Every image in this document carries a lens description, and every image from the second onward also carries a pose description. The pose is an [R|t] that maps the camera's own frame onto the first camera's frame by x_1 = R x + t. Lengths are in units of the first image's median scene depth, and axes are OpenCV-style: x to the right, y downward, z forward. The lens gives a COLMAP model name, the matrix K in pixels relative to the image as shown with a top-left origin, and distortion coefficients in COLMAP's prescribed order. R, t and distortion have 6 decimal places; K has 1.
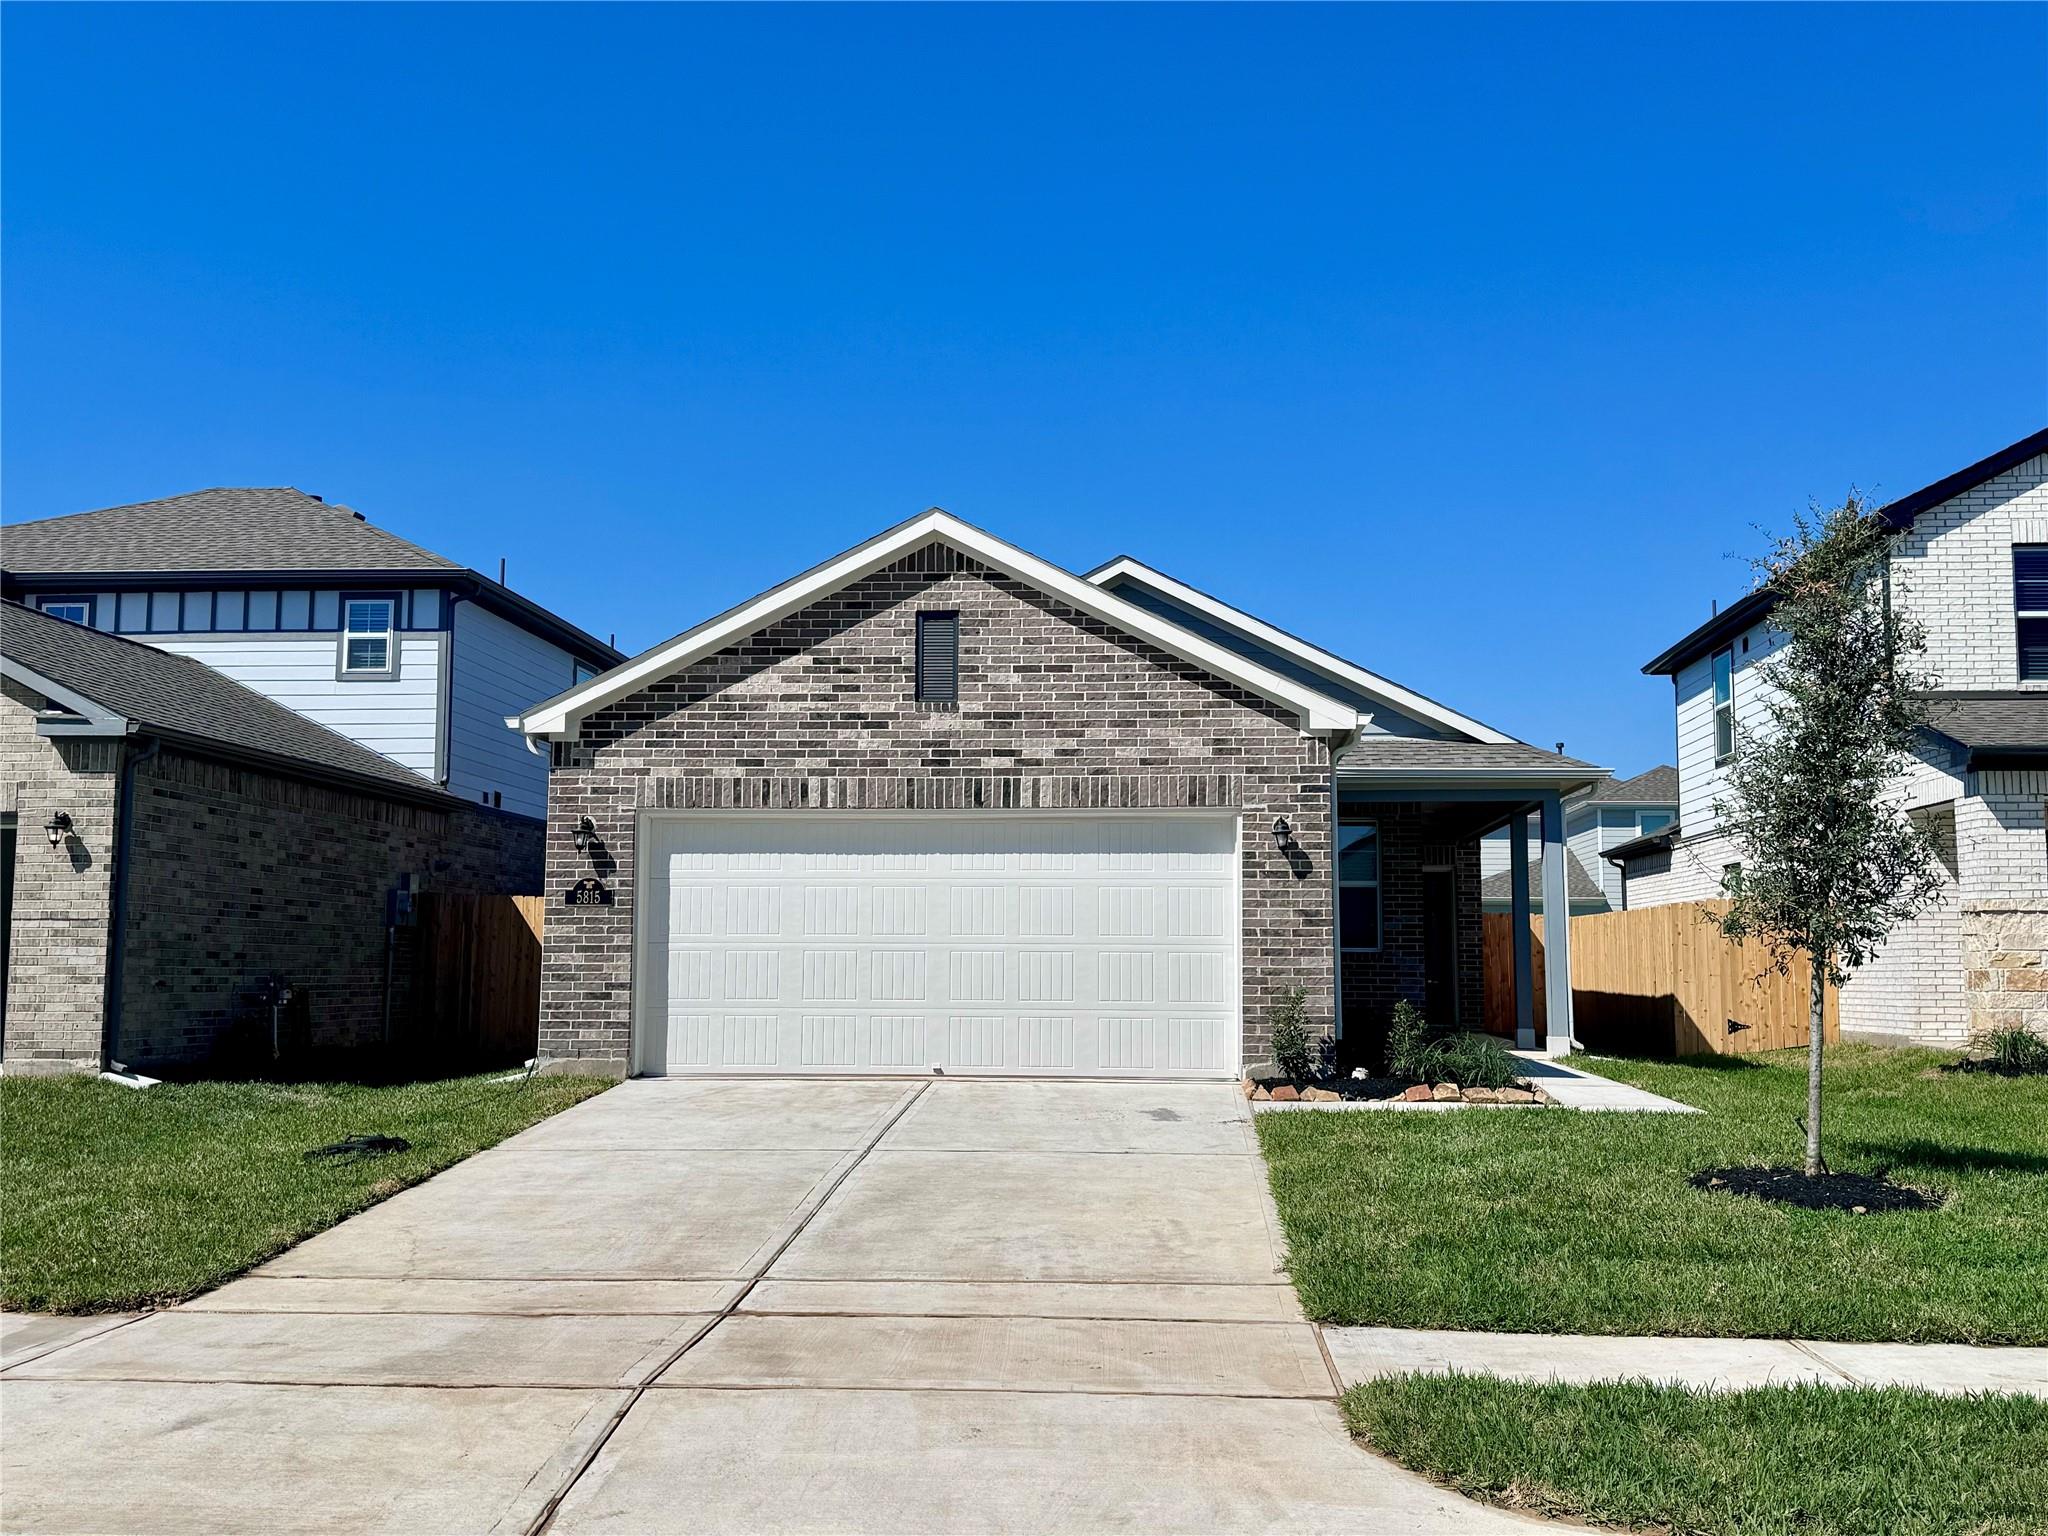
lens RADIAL K [[1918.0, 0, 1024.0], [0, 1918.0, 768.0], [0, 0, 1]] dist [0.095902, -0.005427]
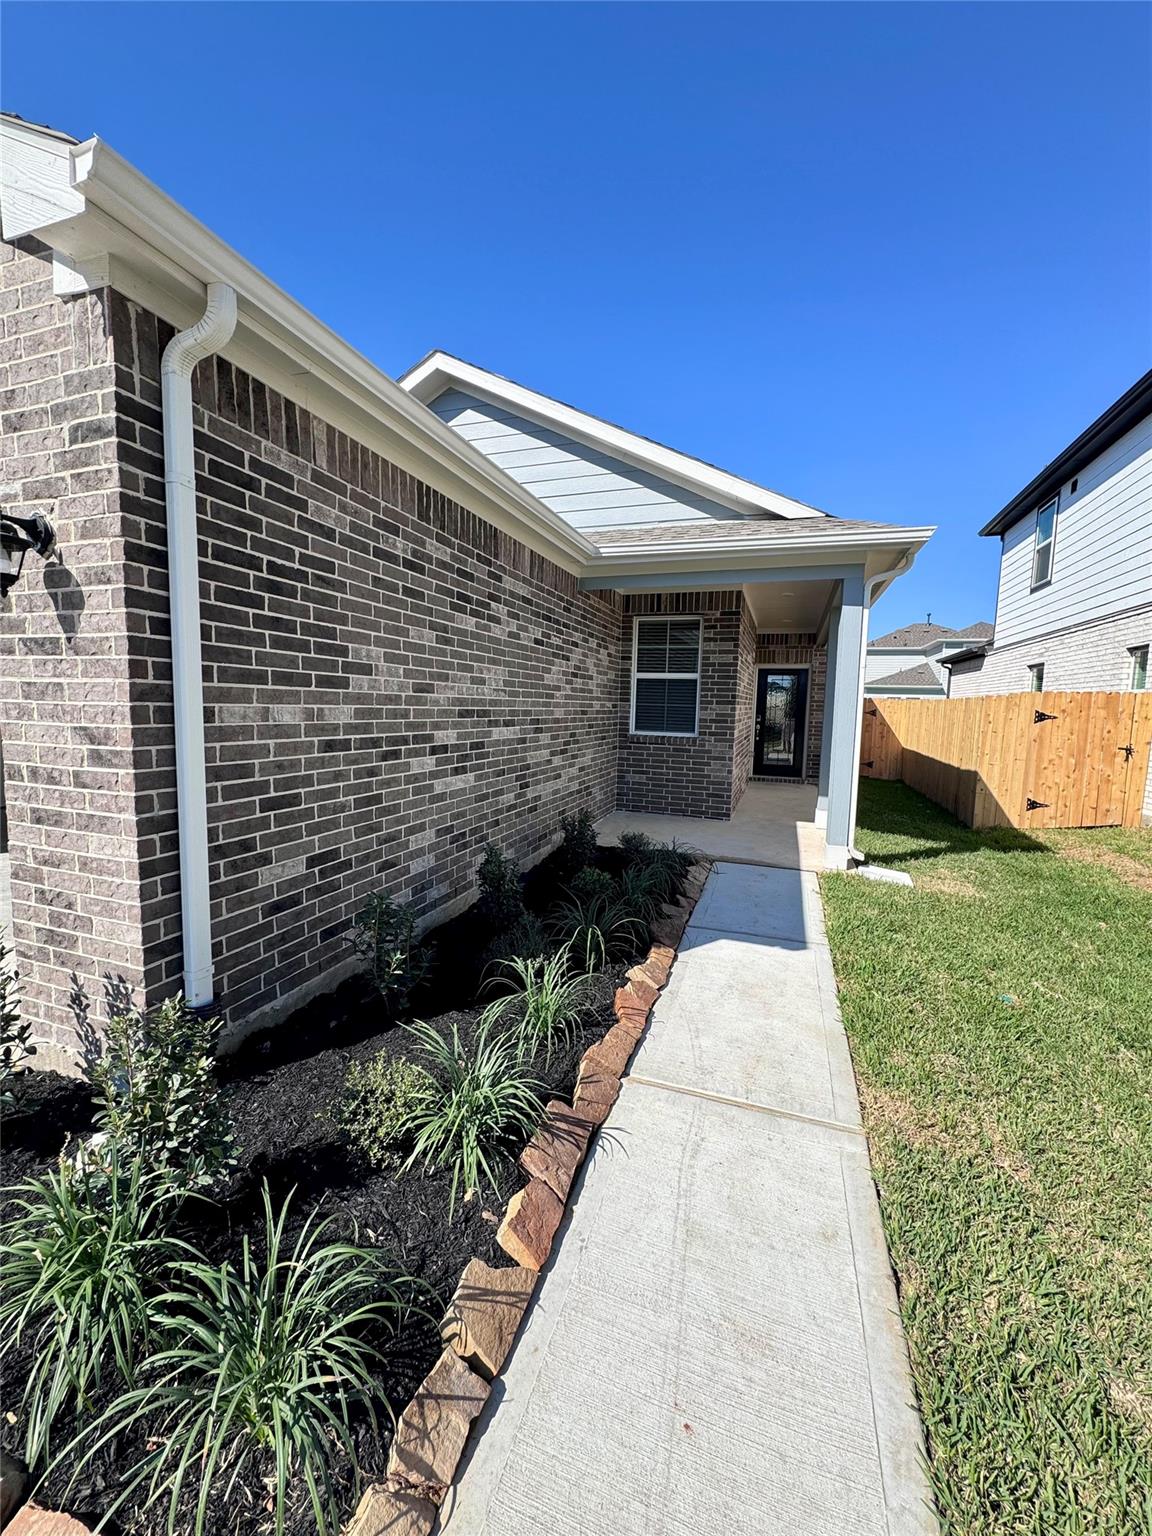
lens RADIAL K [[621.2, 0, 576.0], [0, 621.2, 768.0], [0, 0, 1]] dist [-0.000621, -0.000015]
pose [[0.970307, 0.044344, -0.237779, 0.189916], [0.005140, 0.979050, 0.203557, 0.036178], [0.241823, -0.198735, 0.949750, 0.590424]]
